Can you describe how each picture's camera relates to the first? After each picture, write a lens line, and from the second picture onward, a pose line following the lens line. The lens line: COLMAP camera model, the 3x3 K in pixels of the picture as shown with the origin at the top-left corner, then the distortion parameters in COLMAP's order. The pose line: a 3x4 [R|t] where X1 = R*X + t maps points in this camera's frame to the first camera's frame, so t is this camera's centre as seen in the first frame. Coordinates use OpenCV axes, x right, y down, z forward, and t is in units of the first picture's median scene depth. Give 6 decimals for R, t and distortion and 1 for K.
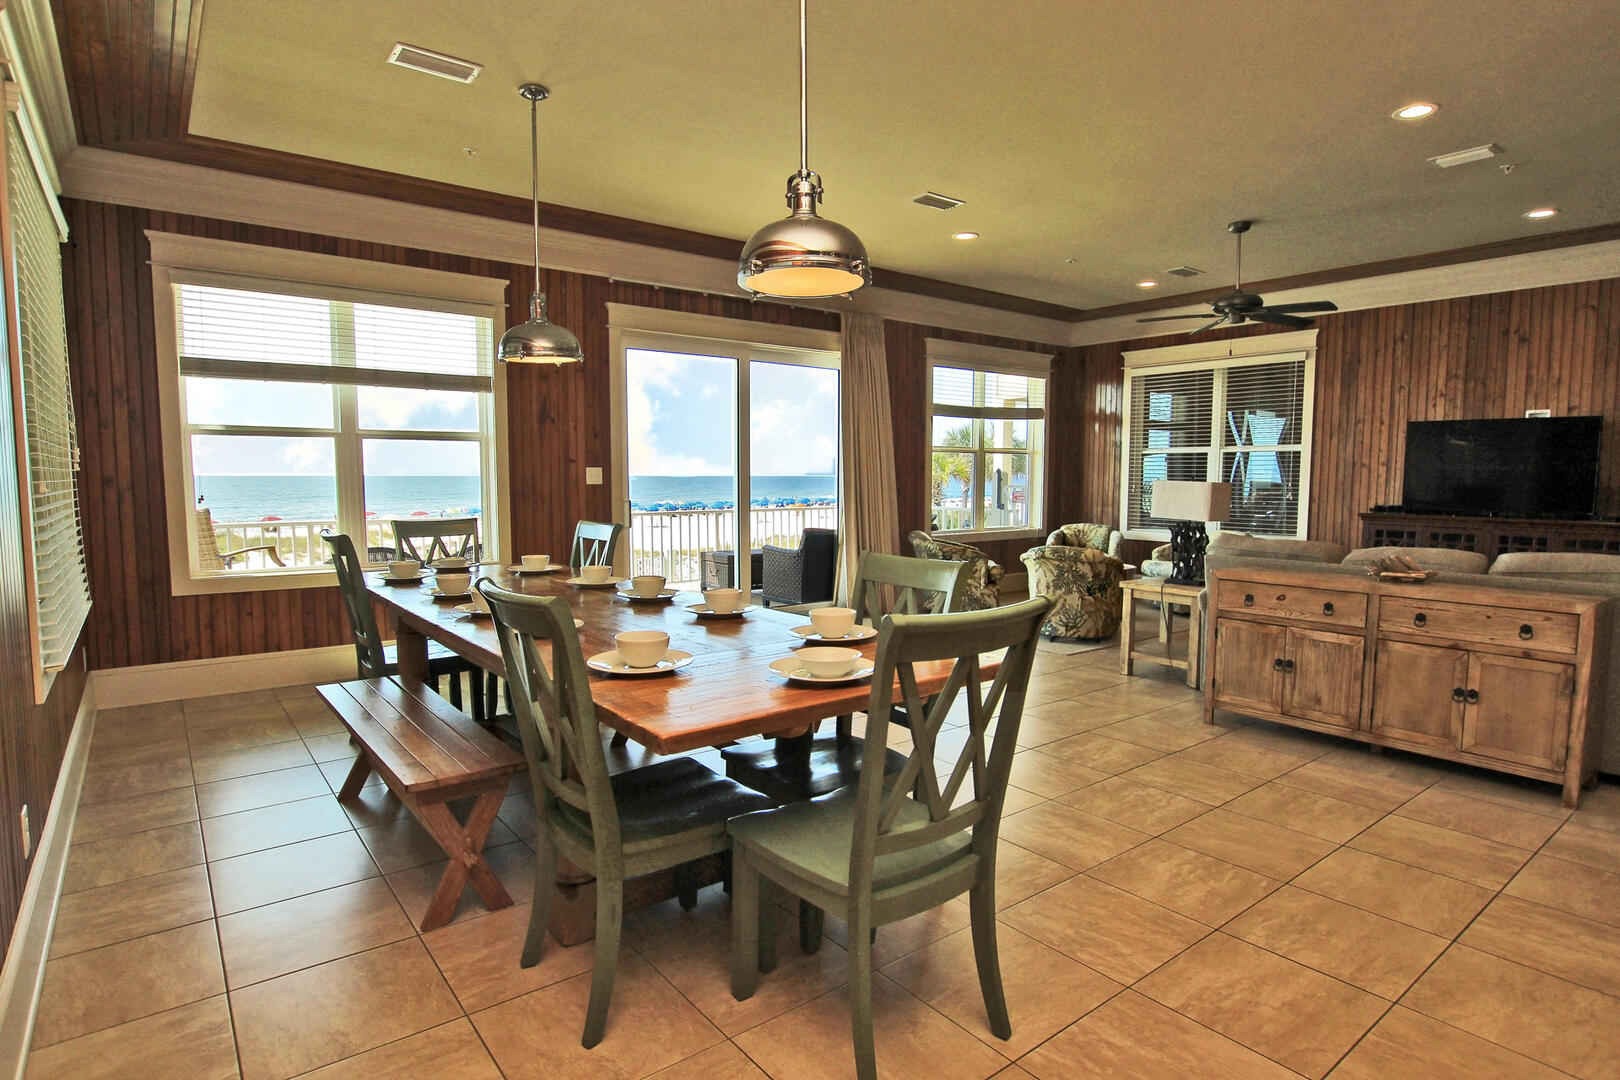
lens RADIAL K [[855.8, 0, 812.8], [0, 855.8, 547.9], [0, 0, 1]] dist [-0.022005, -0.000430]
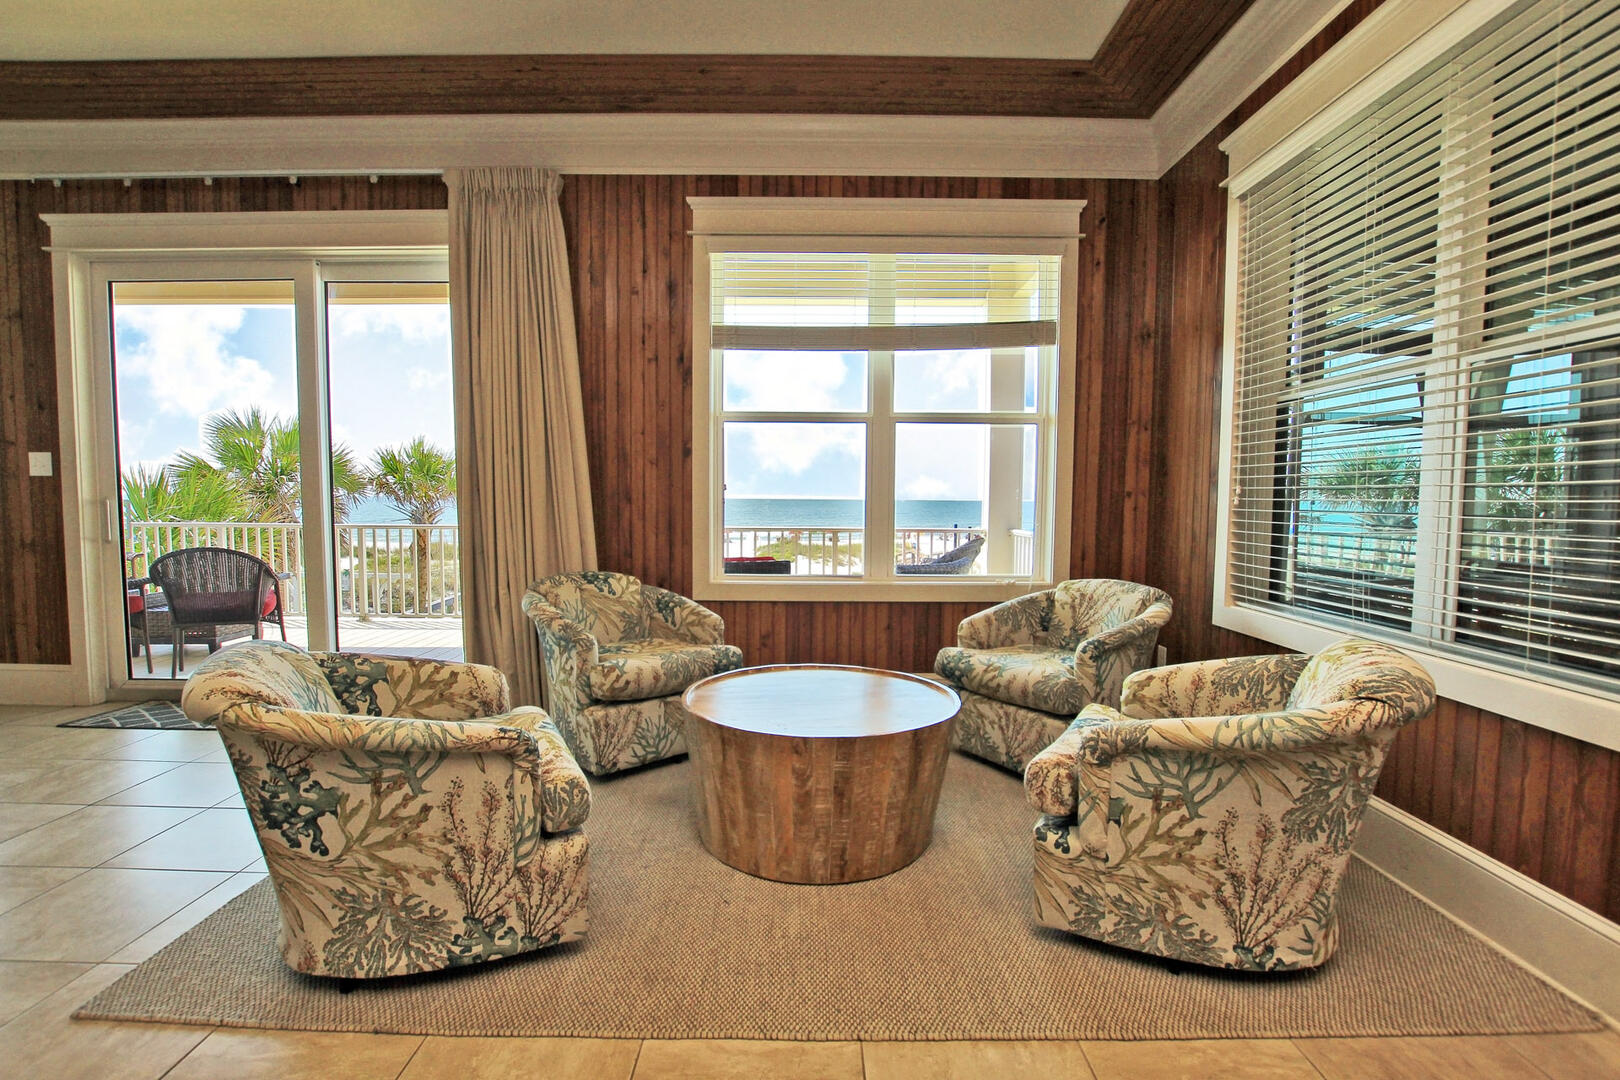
lens RADIAL K [[750.7, 0, 811.3], [0, 750.7, 549.6], [0, 0, 1]] dist [-0.027495, 0.000488]
pose [[0.785446, 0.047645, -0.617093, 0.607249], [-0.059881, 0.998205, 0.000853, -0.049455], [0.616026, 0.036282, 0.786890, 0.888035]]
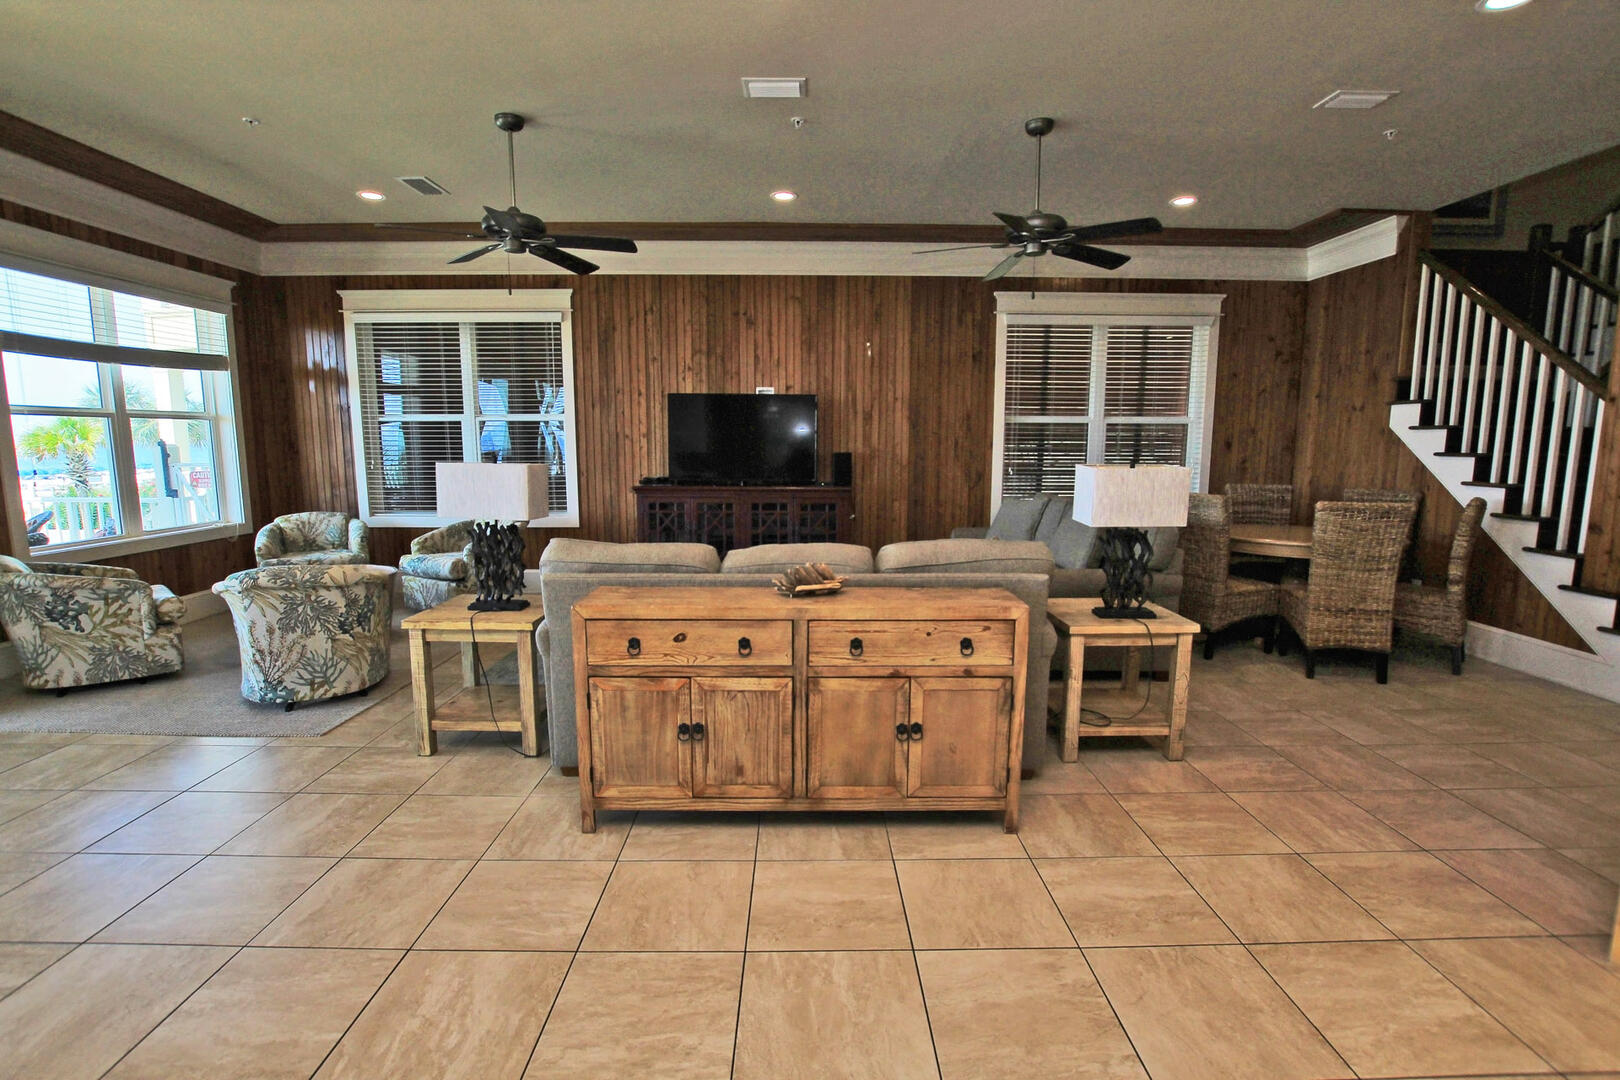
lens RADIAL K [[750.7, 0, 811.3], [0, 750.7, 549.6], [0, 0, 1]] dist [-0.027495, 0.000488]
pose [[0.605863, -0.114851, 0.787235, 0.091481], [0.067199, 0.993376, 0.093209, -0.038734], [-0.792726, -0.003571, 0.609568, 0.342123]]
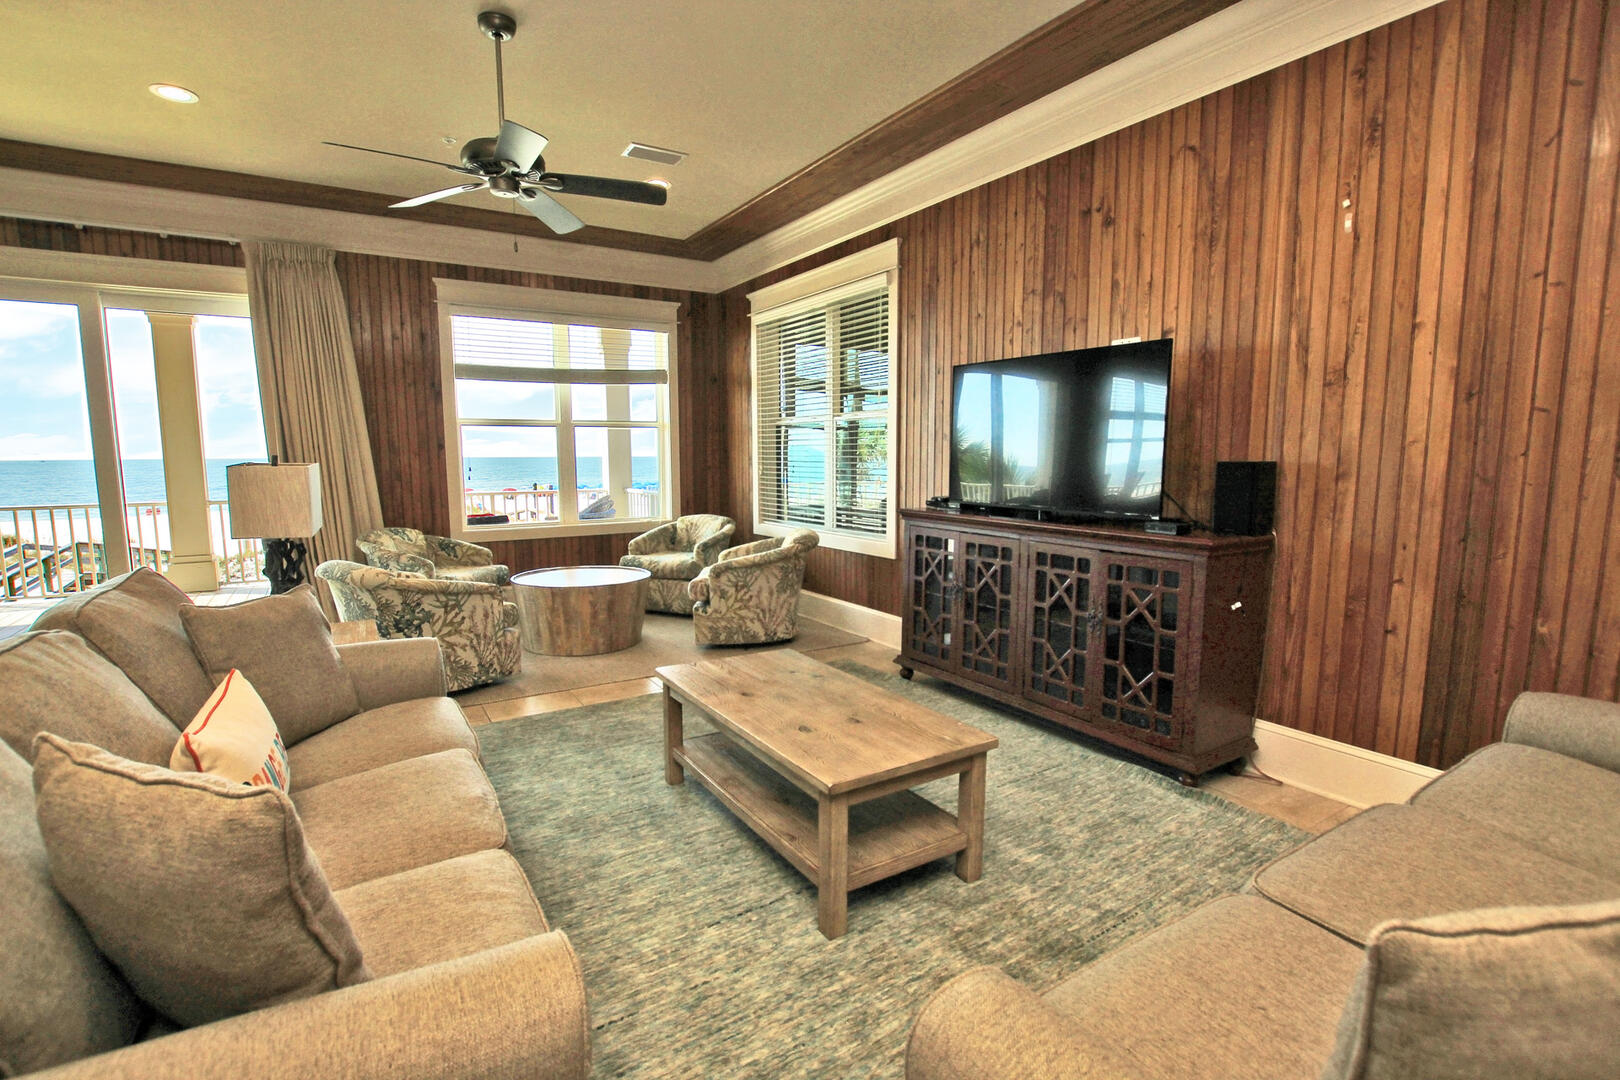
lens RADIAL K [[750.7, 0, 811.3], [0, 750.7, 549.6], [0, 0, 1]] dist [-0.027495, 0.000488]
pose [[0.995074, 0.009054, -0.098723, 0.691315], [-0.005053, 0.999159, 0.040695, -0.035410], [0.099009, -0.039995, 0.994283, 0.446066]]
